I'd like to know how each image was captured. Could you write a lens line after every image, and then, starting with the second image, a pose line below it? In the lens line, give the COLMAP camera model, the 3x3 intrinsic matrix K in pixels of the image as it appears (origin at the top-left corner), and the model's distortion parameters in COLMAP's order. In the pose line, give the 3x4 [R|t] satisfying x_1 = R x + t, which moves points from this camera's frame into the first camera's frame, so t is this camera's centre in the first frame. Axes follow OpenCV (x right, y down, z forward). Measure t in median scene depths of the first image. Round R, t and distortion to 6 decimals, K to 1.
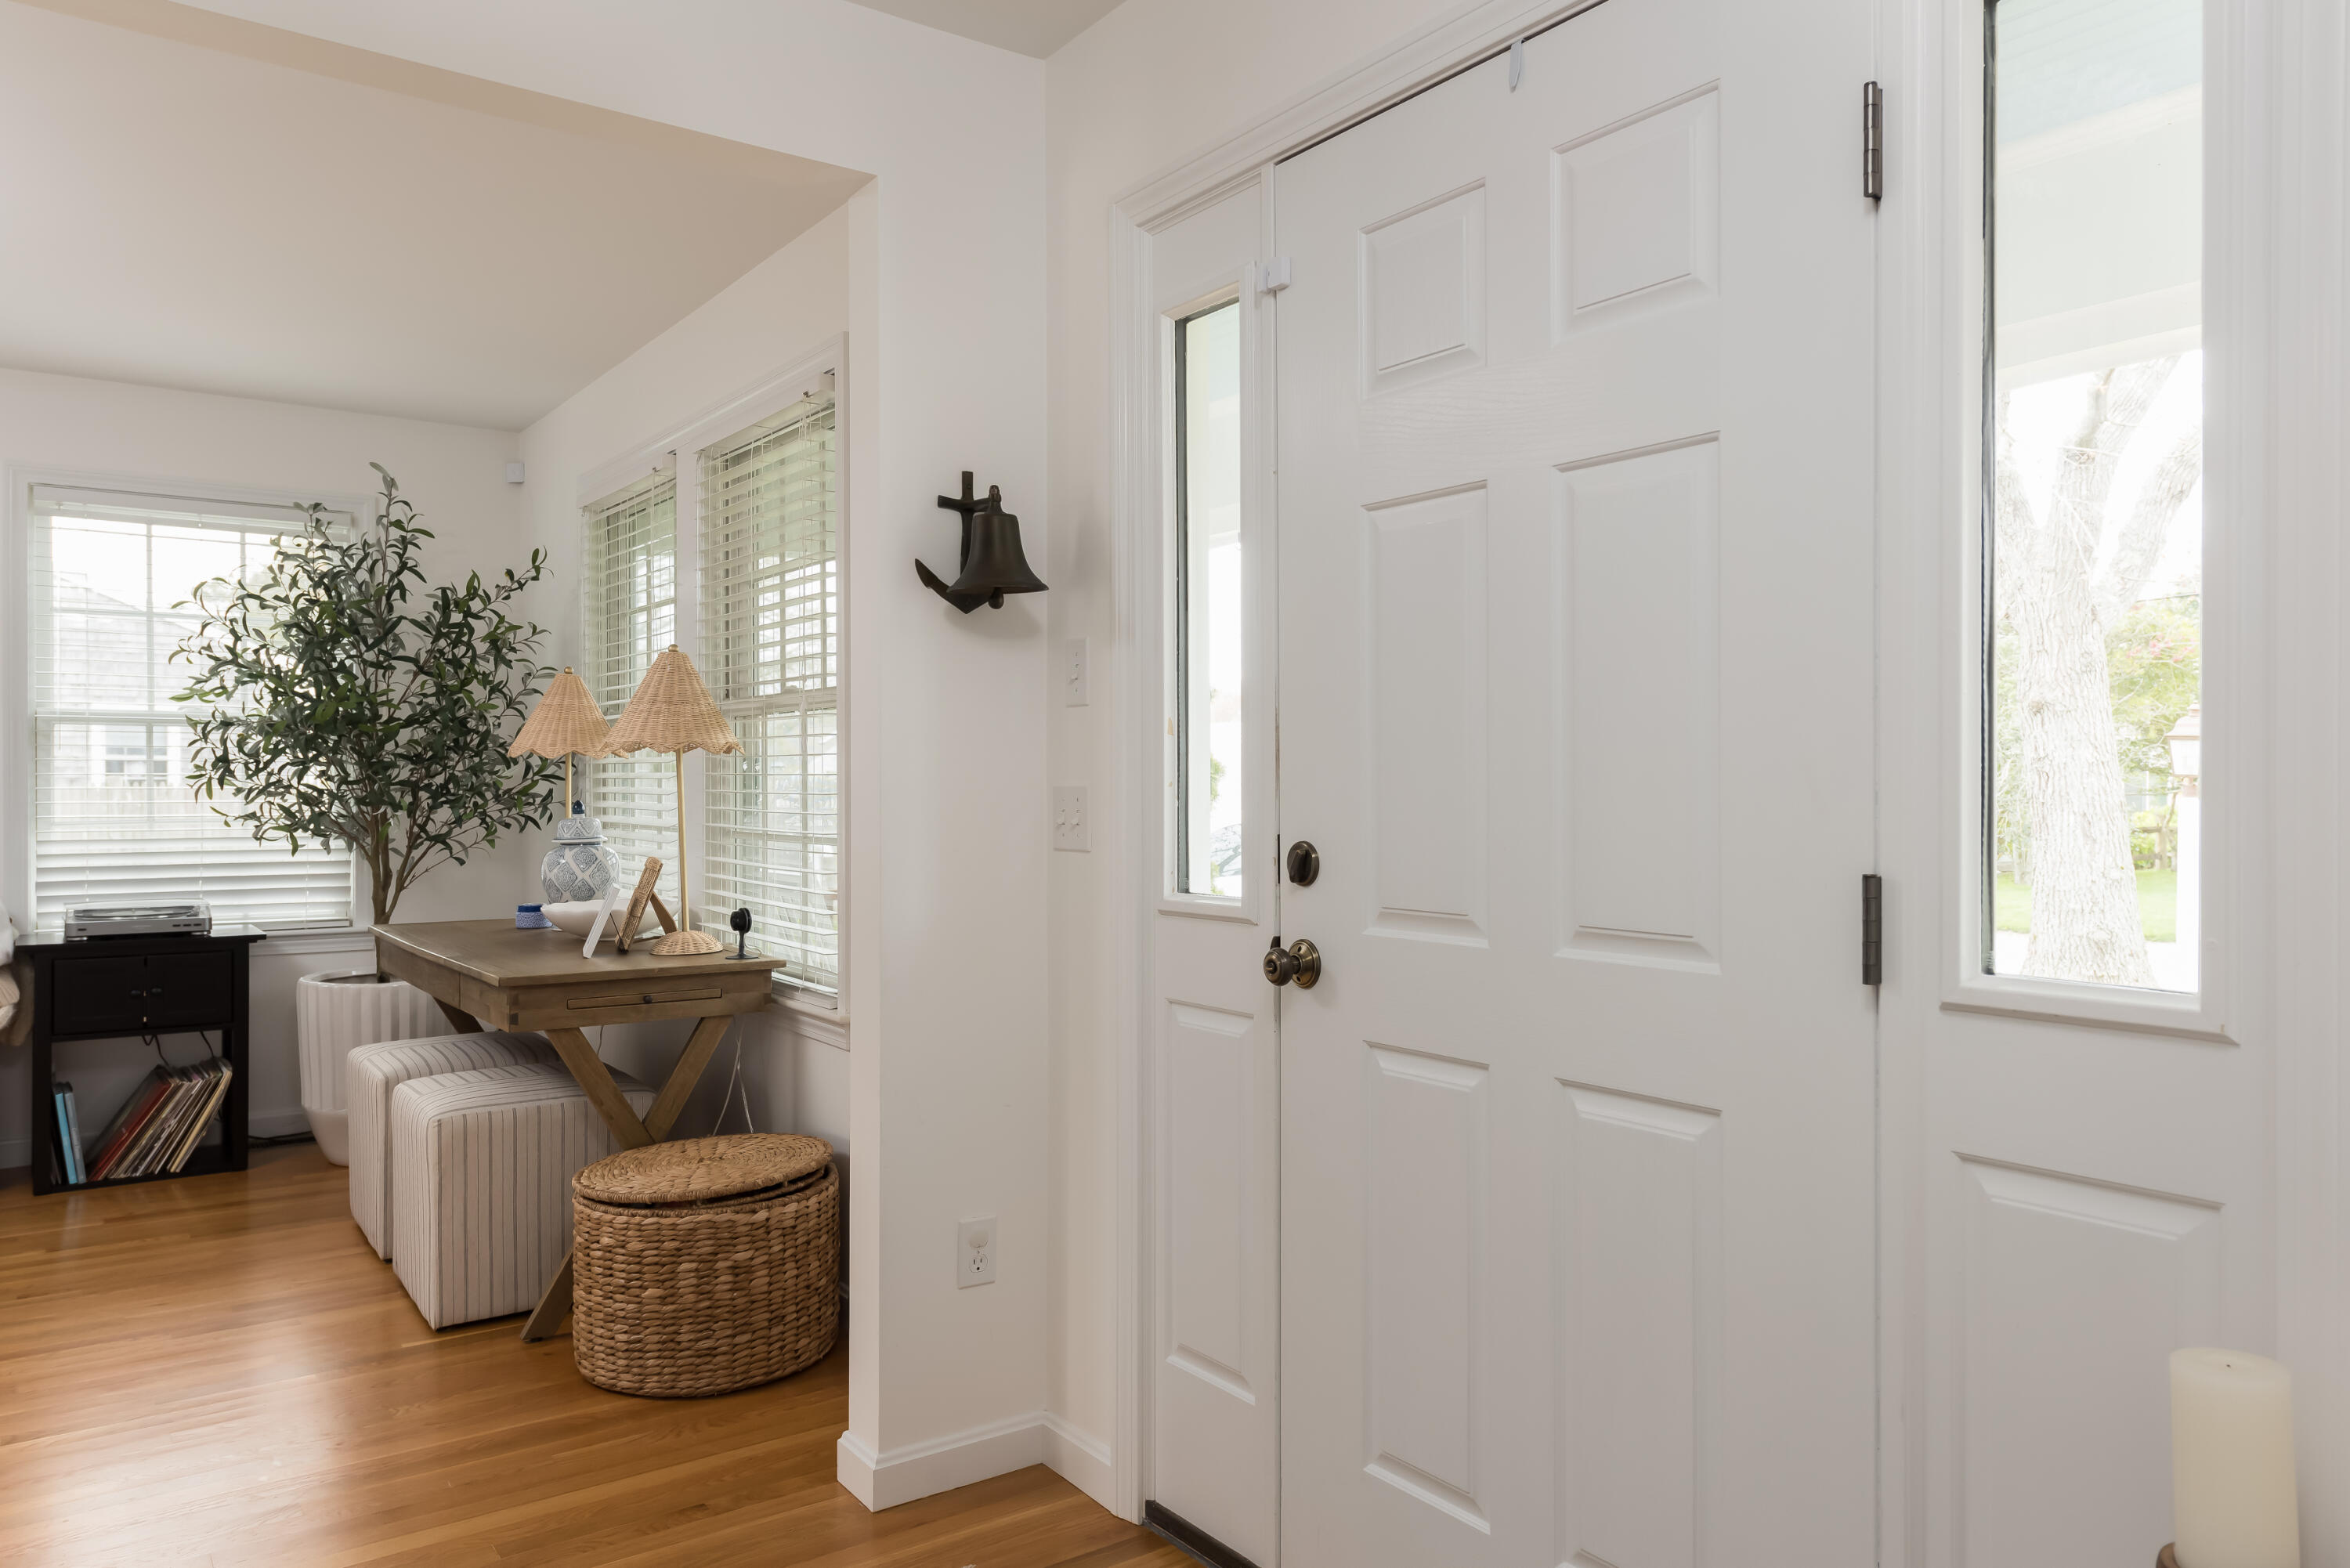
lens RADIAL K [[1581.2, 0, 1159.3], [0, 1581.2, 710.3], [0, 0, 1]] dist [0.038584, -0.032453]
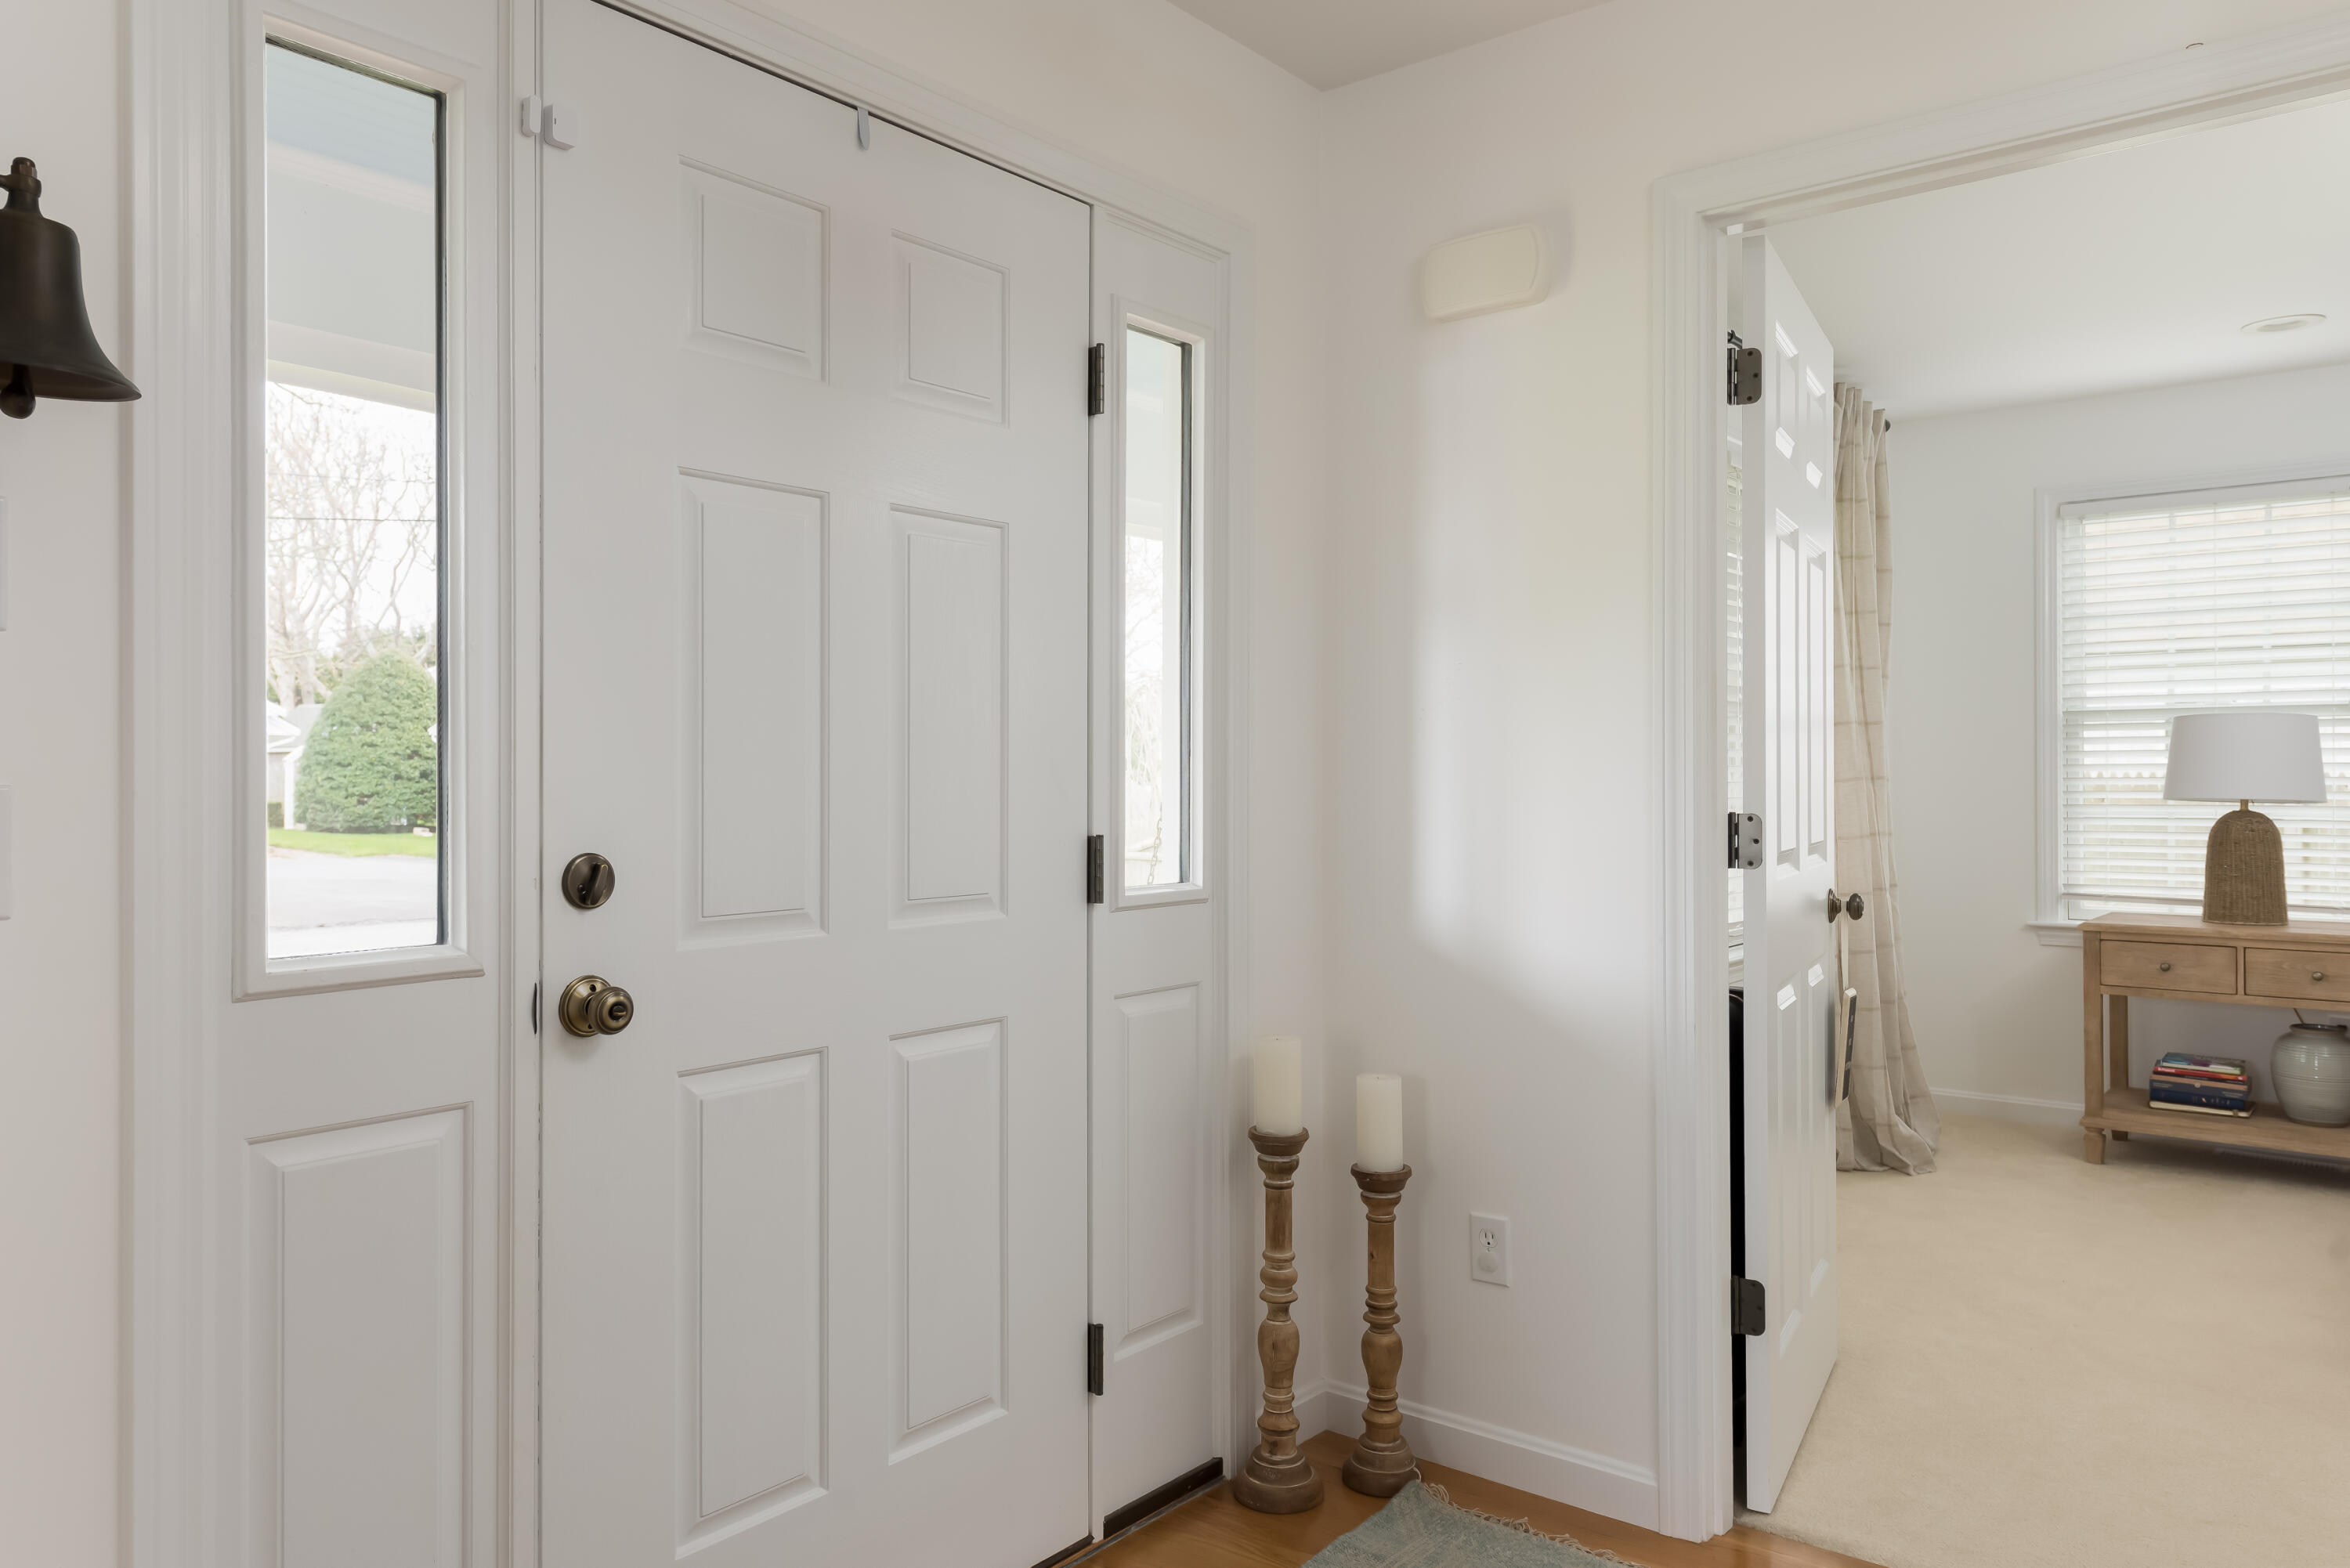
lens RADIAL K [[1611.8, 0, 1175.0], [0, 1611.8, 784.0], [0, 0, 1]] dist [-0.000096, -0.034536]
pose [[-0.268155, -0.017162, 0.963223, -0.766064], [-0.052102, 0.998636, 0.003288, 0.030234], [-0.961966, -0.049305, -0.268683, 0.935881]]
